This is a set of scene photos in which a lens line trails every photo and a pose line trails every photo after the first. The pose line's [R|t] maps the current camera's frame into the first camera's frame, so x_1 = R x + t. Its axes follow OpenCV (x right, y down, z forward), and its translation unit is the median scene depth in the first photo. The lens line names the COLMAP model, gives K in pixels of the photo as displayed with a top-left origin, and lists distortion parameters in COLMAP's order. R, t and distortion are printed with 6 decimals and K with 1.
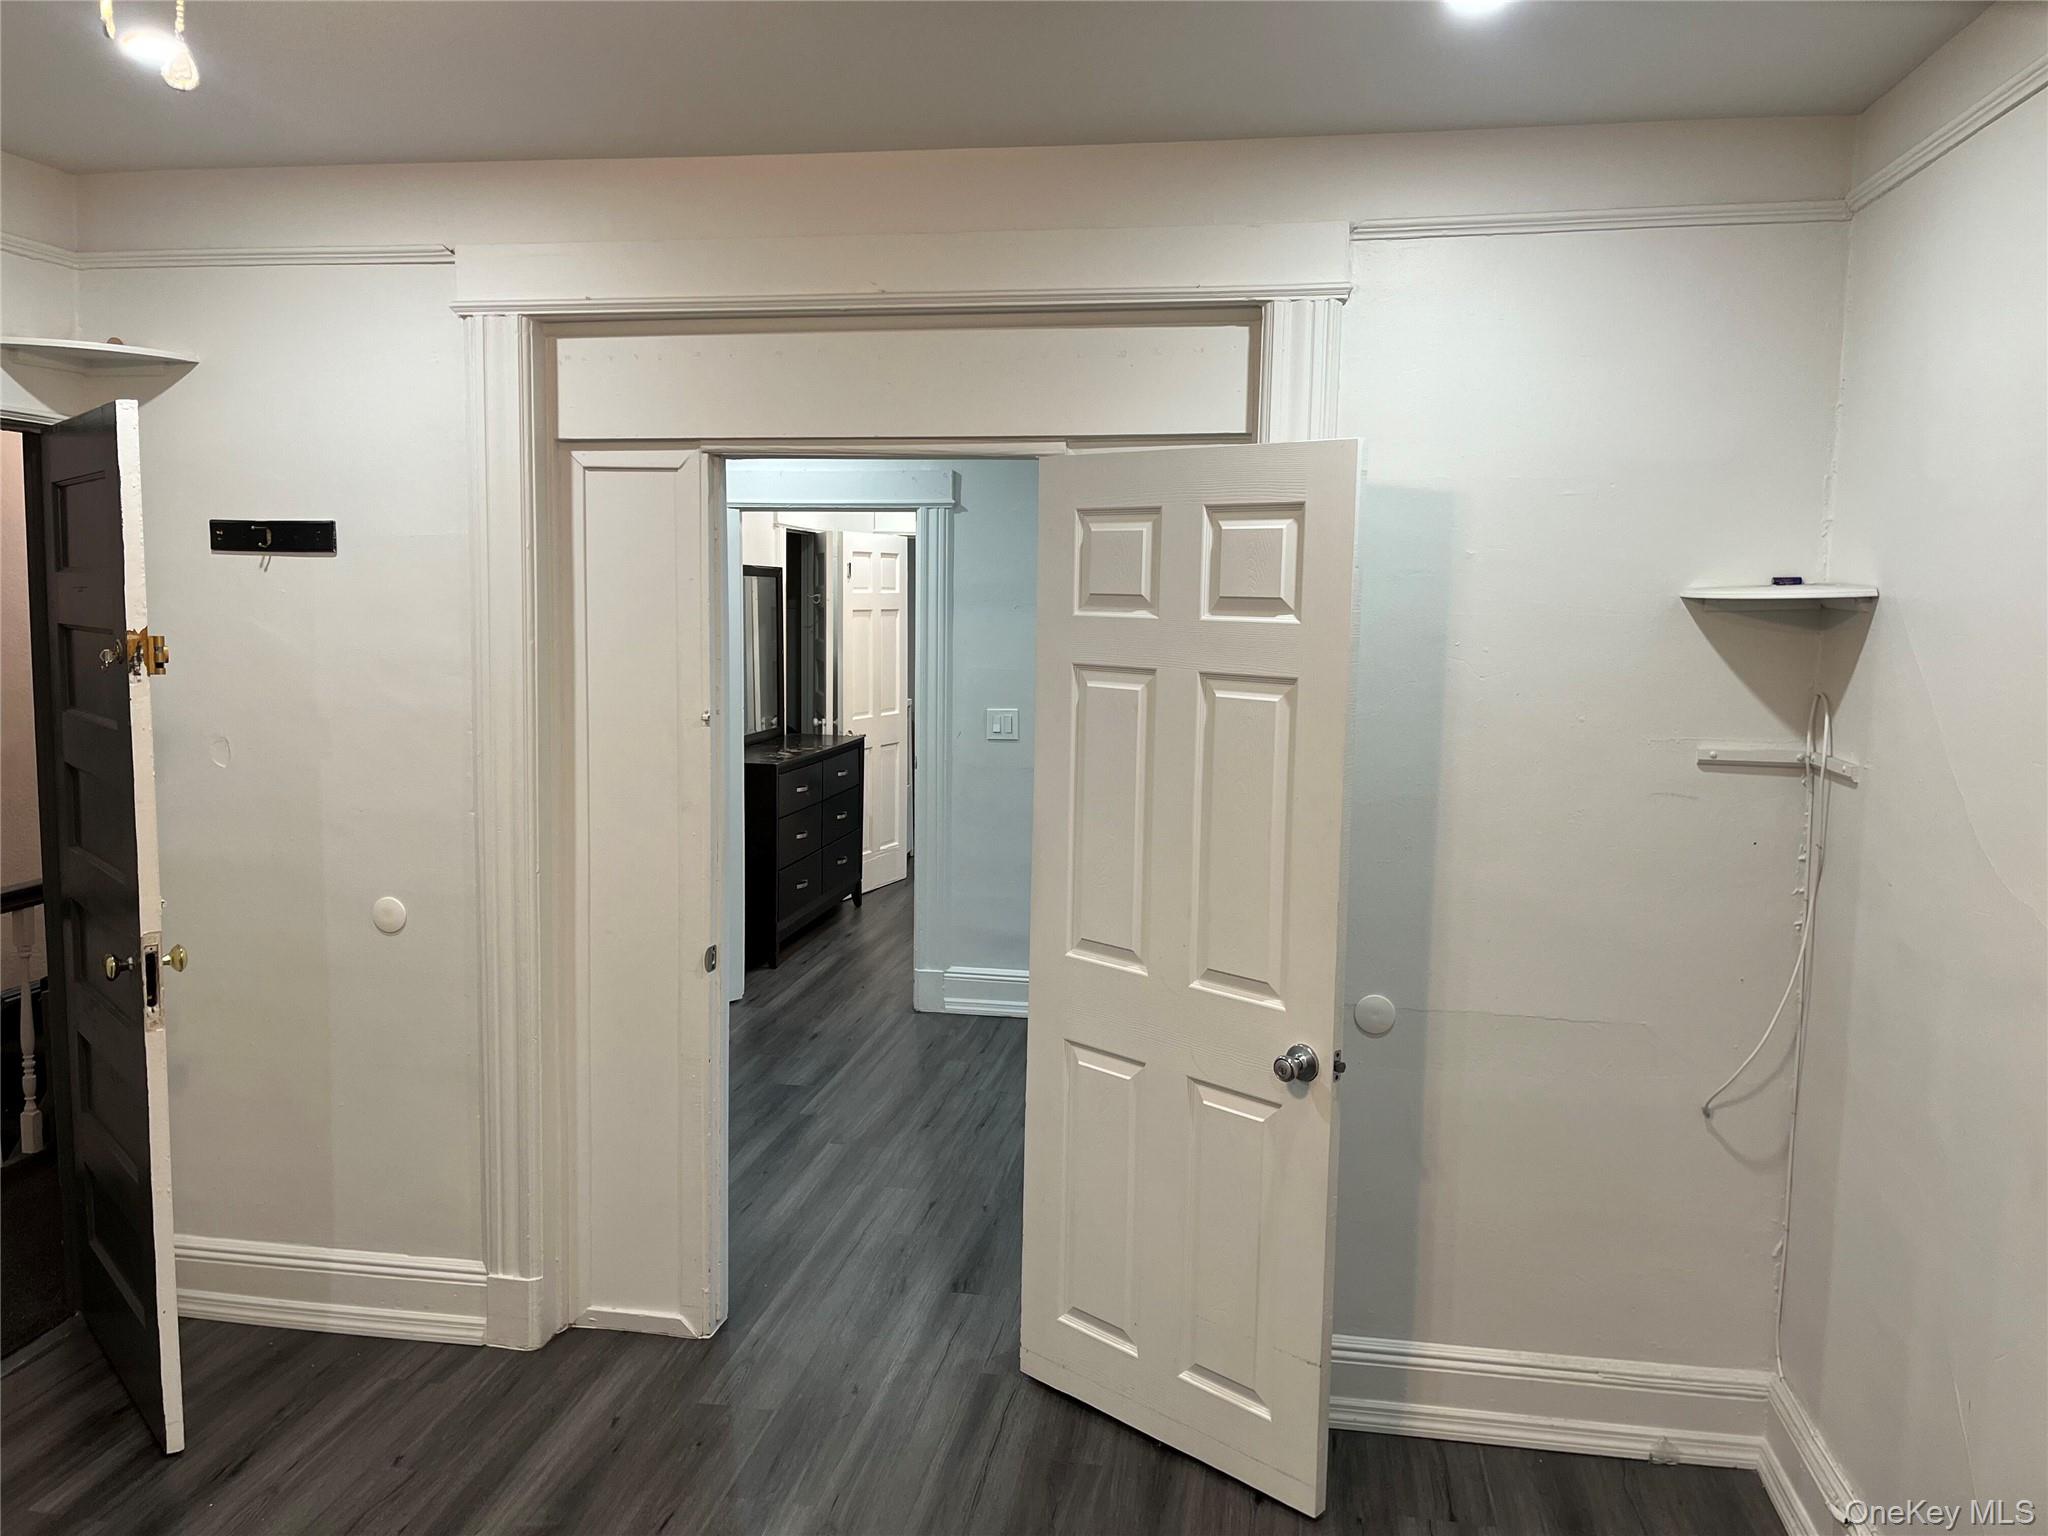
lens RADIAL K [[1500.7, 0, 1016.1], [0, 1500.7, 732.6], [0, 0, 1]] dist [0.065453, -0.093386]
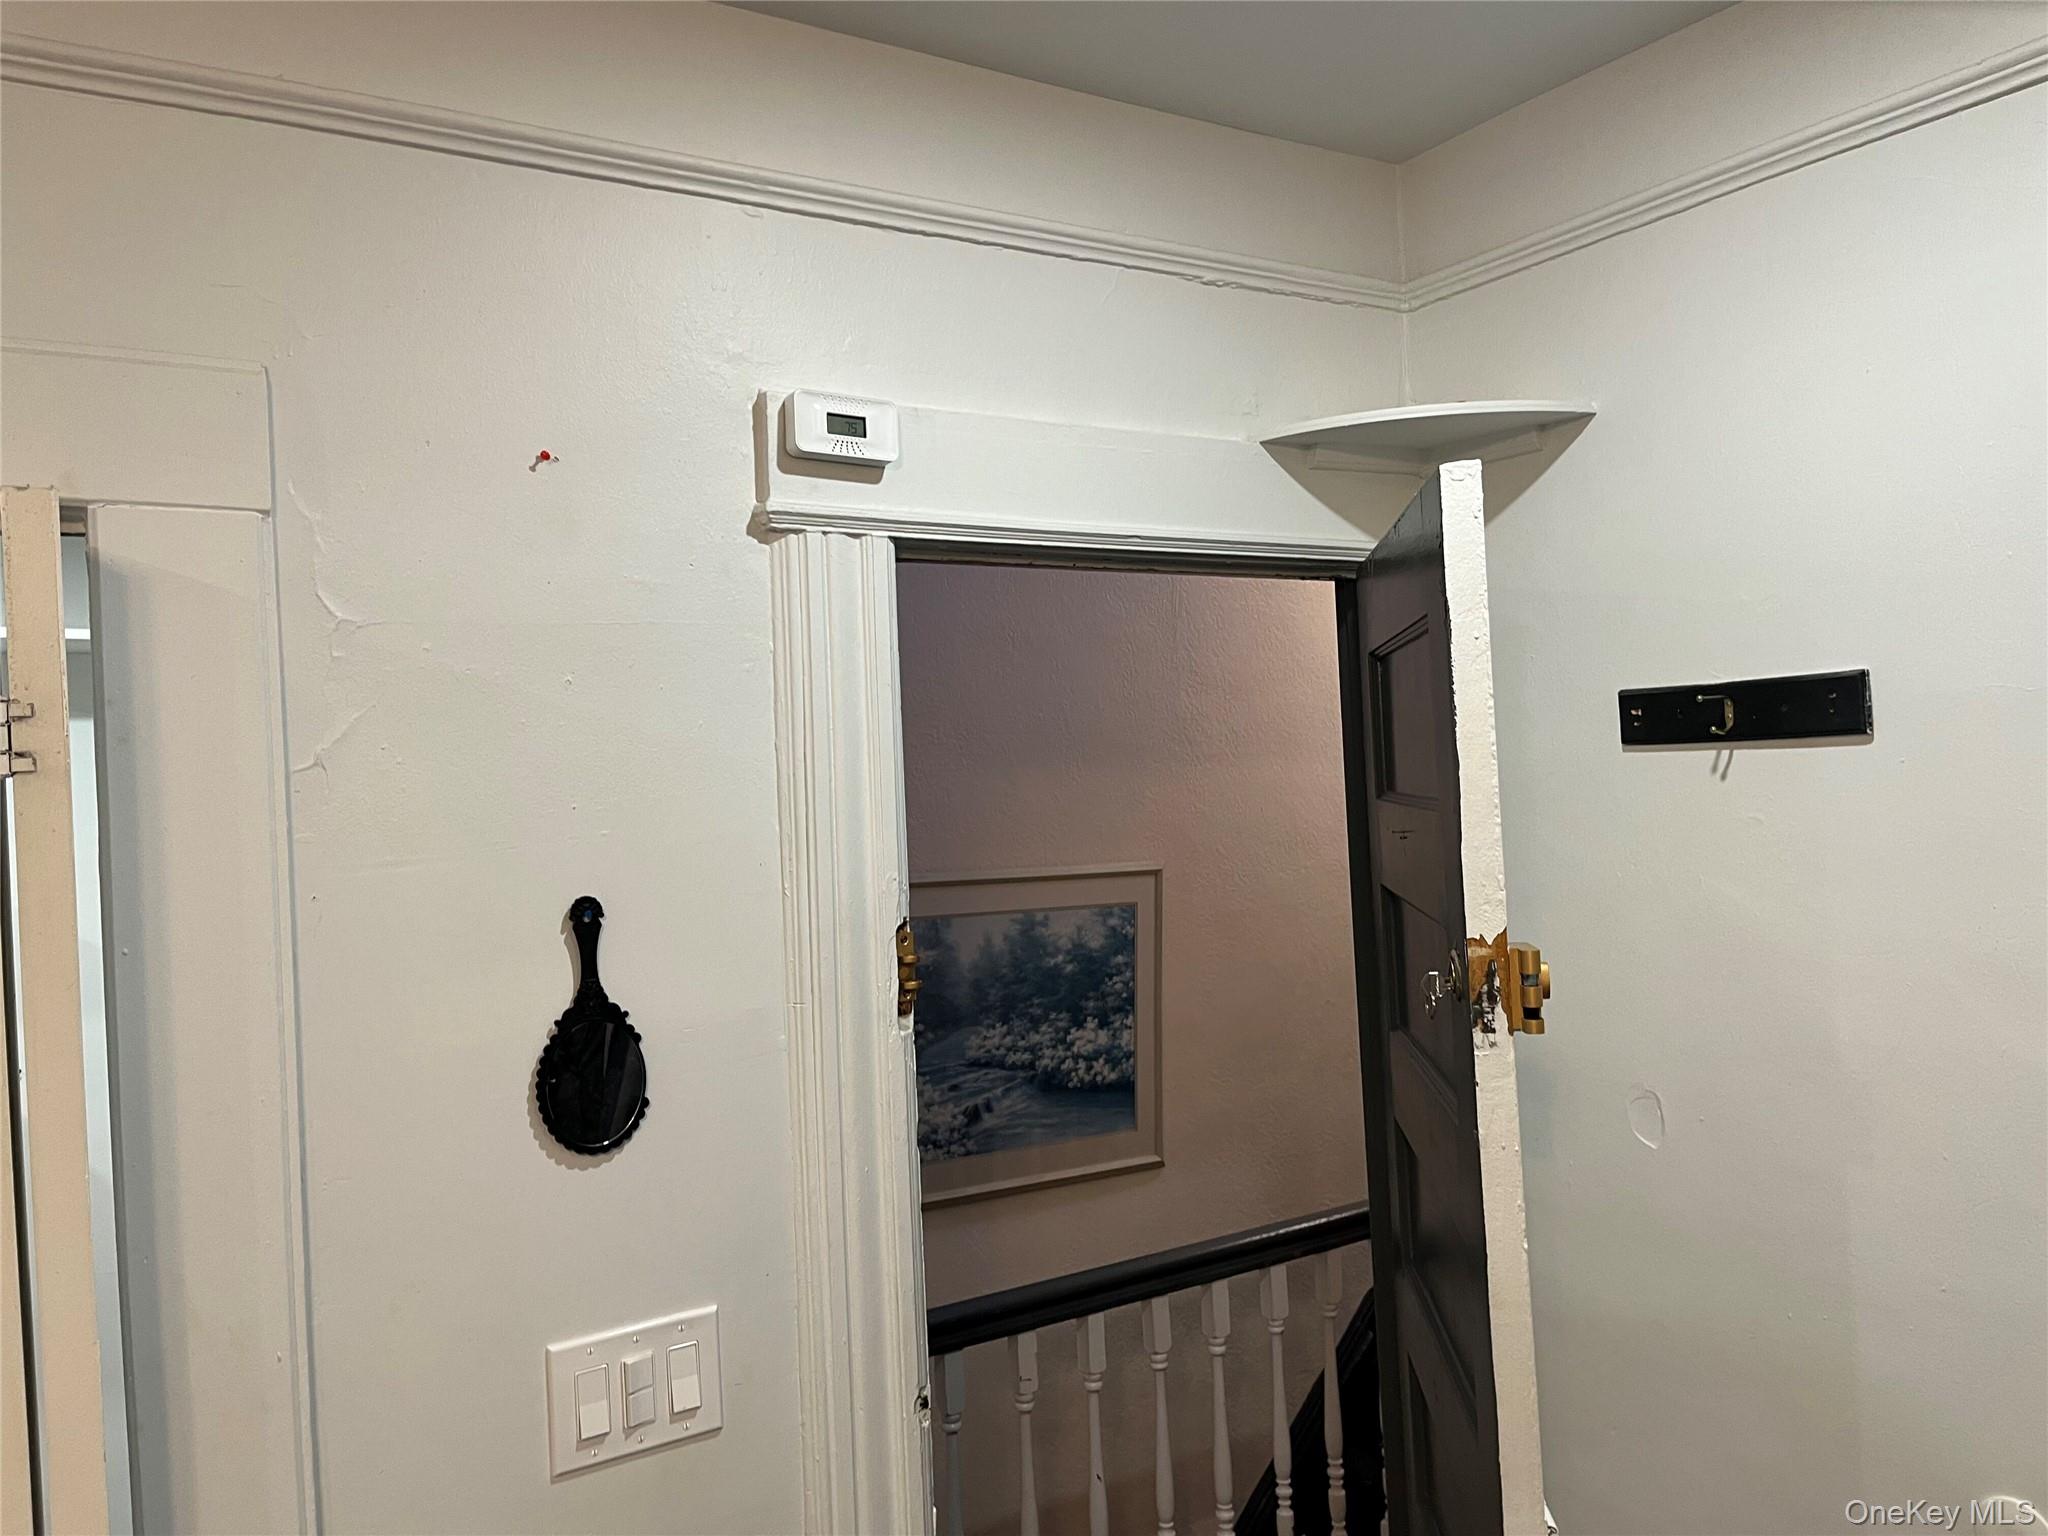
lens RADIAL K [[1554.9, 0, 1024.0], [0, 1554.9, 768.0], [0, 0, 1]] dist [0.064927, -0.105253]
pose [[0.667219, -0.050214, -0.743167, -0.287091], [-0.008706, 0.997131, -0.075190, -0.076296], [0.744811, 0.056638, 0.664867, 0.522962]]
